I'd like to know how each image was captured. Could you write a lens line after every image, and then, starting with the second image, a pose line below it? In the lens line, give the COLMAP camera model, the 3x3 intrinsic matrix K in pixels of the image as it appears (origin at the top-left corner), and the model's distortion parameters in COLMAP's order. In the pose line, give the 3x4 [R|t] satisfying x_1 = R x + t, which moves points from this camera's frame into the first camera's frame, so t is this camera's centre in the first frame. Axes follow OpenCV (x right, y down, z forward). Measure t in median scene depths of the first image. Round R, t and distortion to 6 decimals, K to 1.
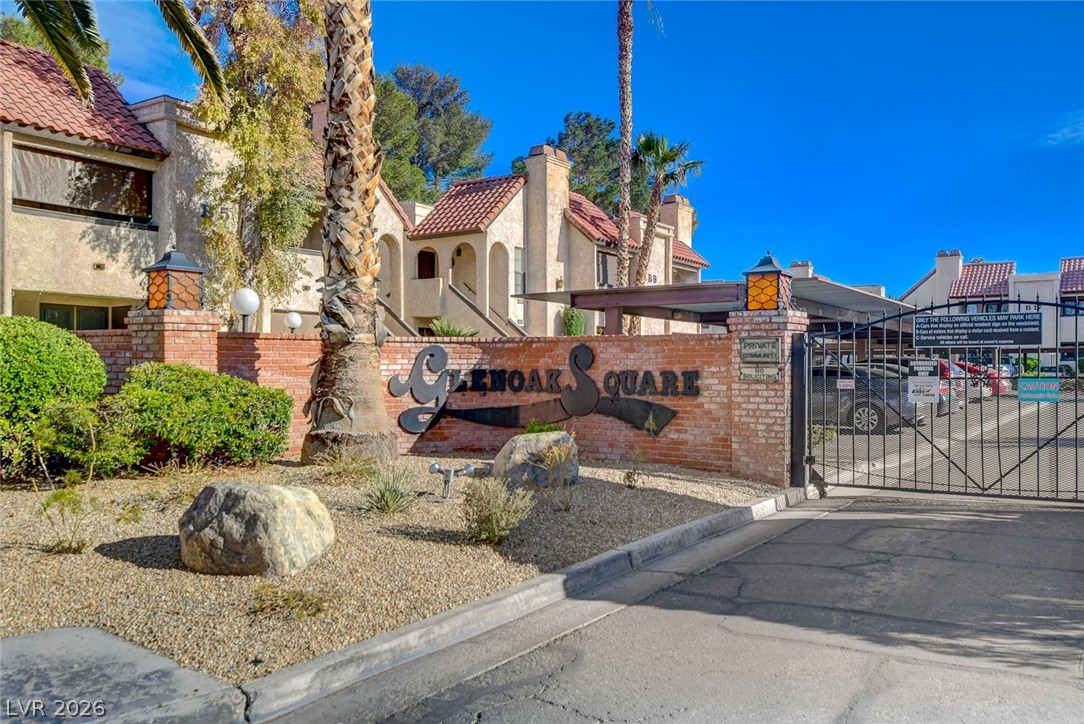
lens RADIAL K [[924.1, 0, 542.0], [0, 924.1, 362.0], [0, 0, 1]] dist [-0.004038, 0.002715]
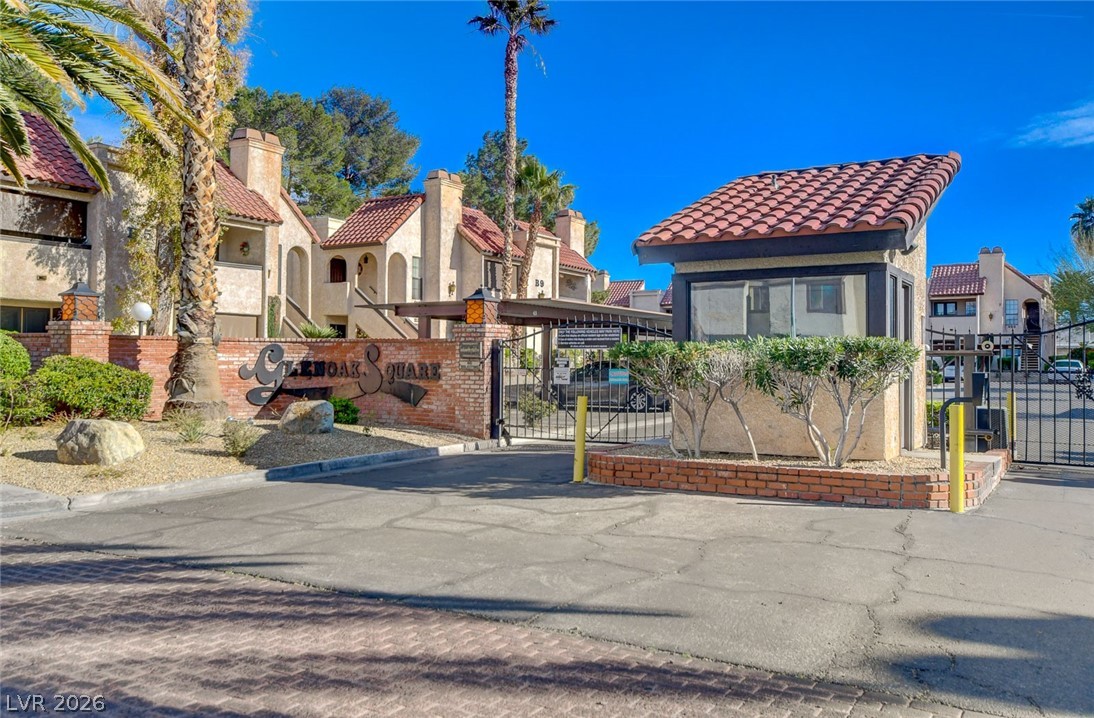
lens RADIAL K [[904.9, 0, 544.8], [0, 904.9, 335.4], [0, 0, 1]] dist [0.005630, 0.006839]
pose [[0.999023, 0.008661, 0.043328, 0.241796], [-0.007791, 0.999766, -0.020200, -0.006085], [-0.043493, 0.019843, 0.998857, -0.420734]]
